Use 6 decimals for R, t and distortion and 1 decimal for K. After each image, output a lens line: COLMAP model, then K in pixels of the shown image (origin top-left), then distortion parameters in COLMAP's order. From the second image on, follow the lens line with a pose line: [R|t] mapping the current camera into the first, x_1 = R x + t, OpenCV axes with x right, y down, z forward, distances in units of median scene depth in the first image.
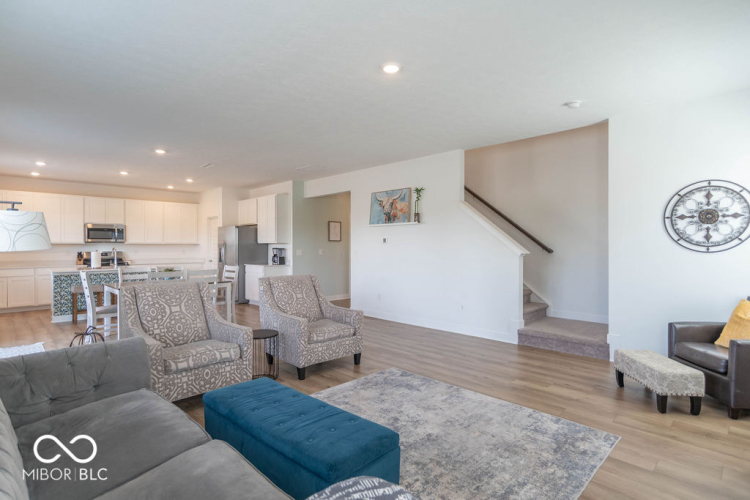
lens RADIAL K [[379.1, 0, 377.7], [0, 379.1, 252.0], [0, 0, 1]] dist [-0.002418, 0.000650]
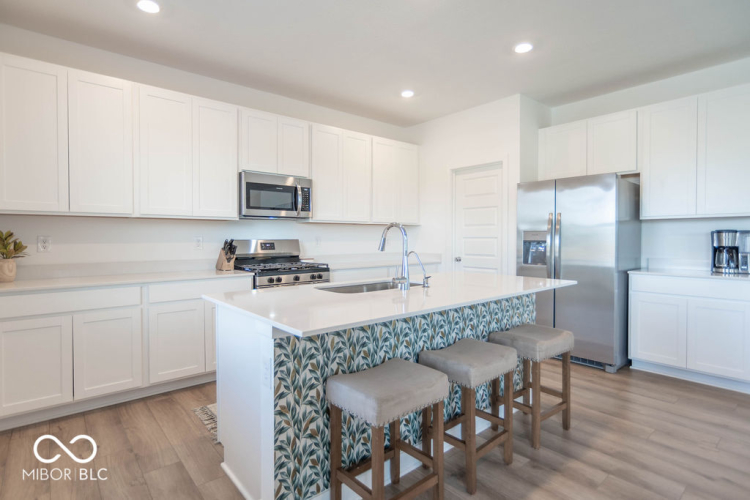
lens RADIAL K [[387.1, 0, 375.0], [0, 387.1, 245.1], [0, 0, 1]] dist [-0.000504, 0.000278]
pose [[0.997110, 0.005150, -0.075801, -1.113543], [-0.004545, 0.999956, 0.008152, 0.002602], [0.075839, -0.007783, 0.997090, 1.101172]]
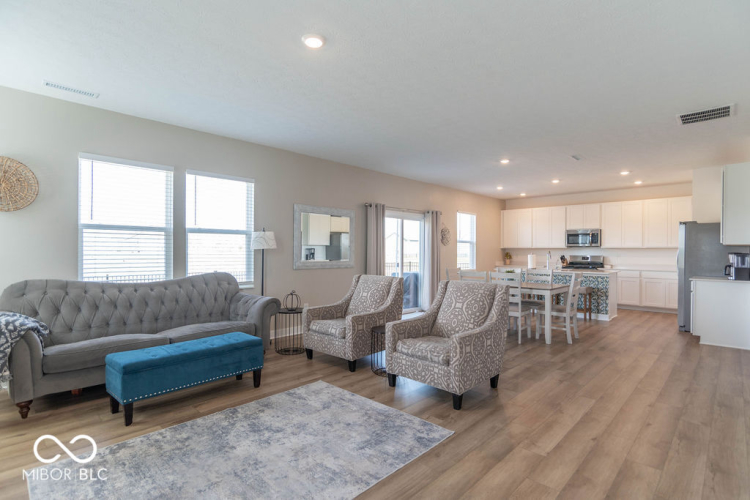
lens RADIAL K [[379.1, 0, 377.7], [0, 379.1, 252.0], [0, 0, 1]] dist [-0.002418, 0.000650]
pose [[0.021414, 0.001203, -0.999770, 0.631790], [-0.019076, 0.999818, 0.000794, -0.001799], [0.999589, 0.019055, 0.021433, 0.782967]]
